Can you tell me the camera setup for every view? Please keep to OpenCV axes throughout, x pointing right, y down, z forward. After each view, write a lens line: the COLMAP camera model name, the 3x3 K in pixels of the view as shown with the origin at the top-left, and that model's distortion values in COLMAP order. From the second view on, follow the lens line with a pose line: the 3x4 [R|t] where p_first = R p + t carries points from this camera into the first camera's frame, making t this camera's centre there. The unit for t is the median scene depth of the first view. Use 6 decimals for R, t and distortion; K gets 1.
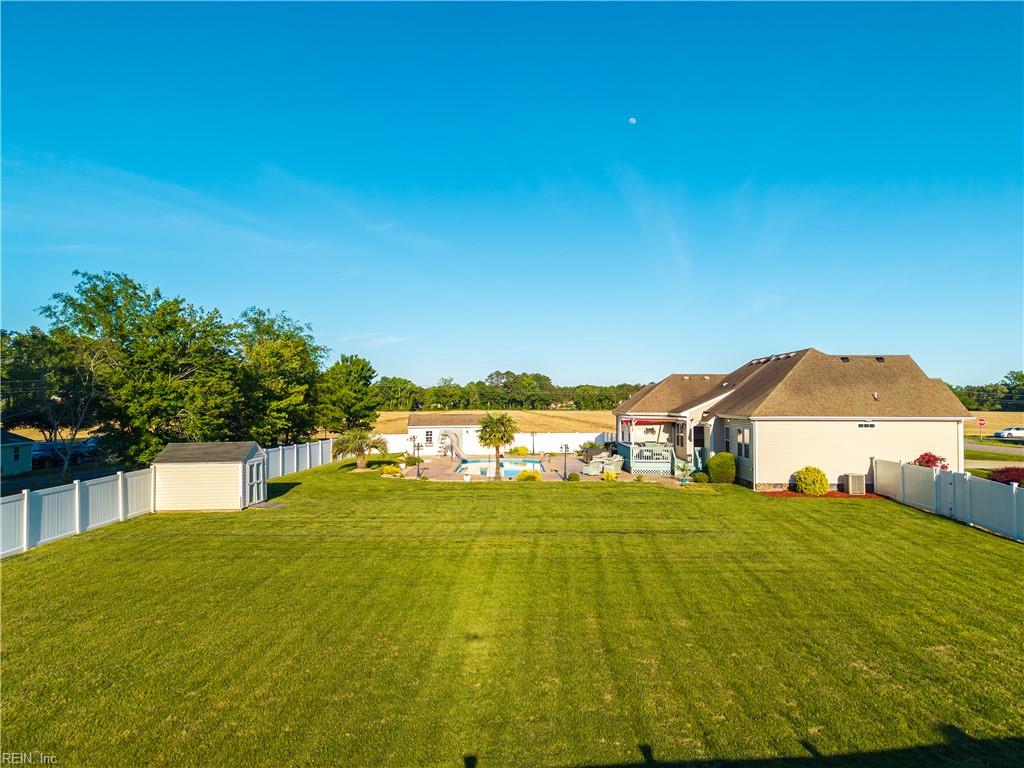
lens RADIAL K [[691.1, 0, 513.8], [0, 691.1, 387.0], [0, 0, 1]] dist [0.016811, -0.014828]
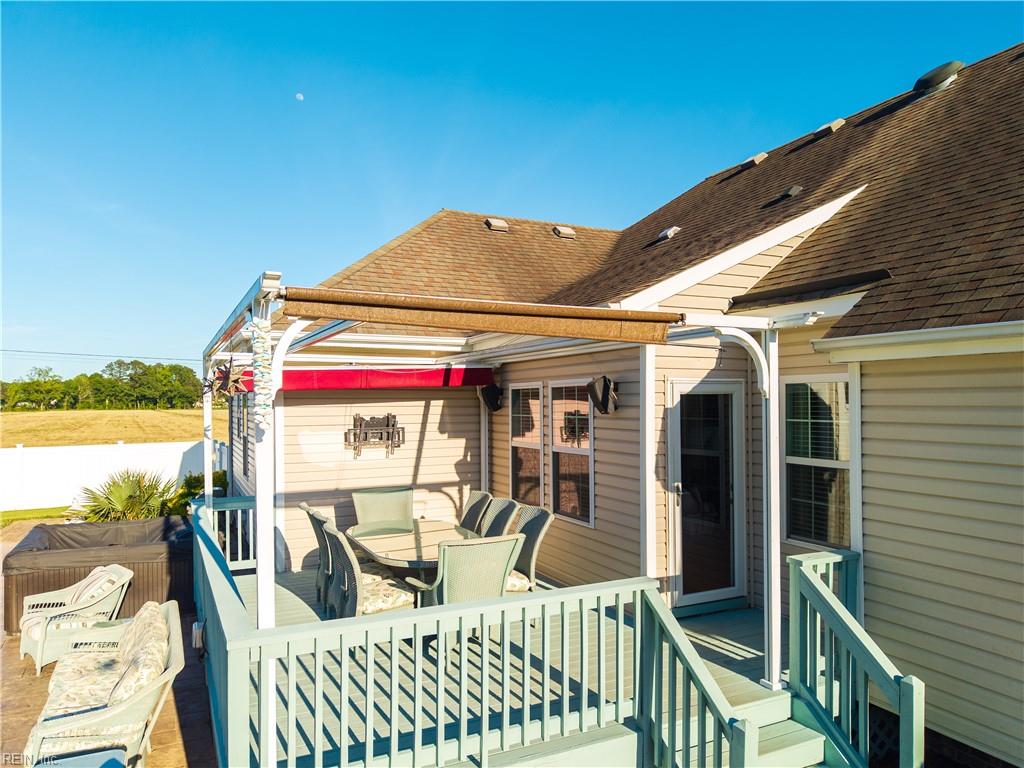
lens RADIAL K [[691.1, 0, 530.7], [0, 691.1, 384.1], [0, 0, 1]] dist [0.016811, -0.014828]
pose [[0.880650, 0.006863, 0.473717, 0.143856], [-0.005604, 0.999976, -0.004068, 0.051268], [-0.473733, 0.000927, 0.880668, 0.810941]]
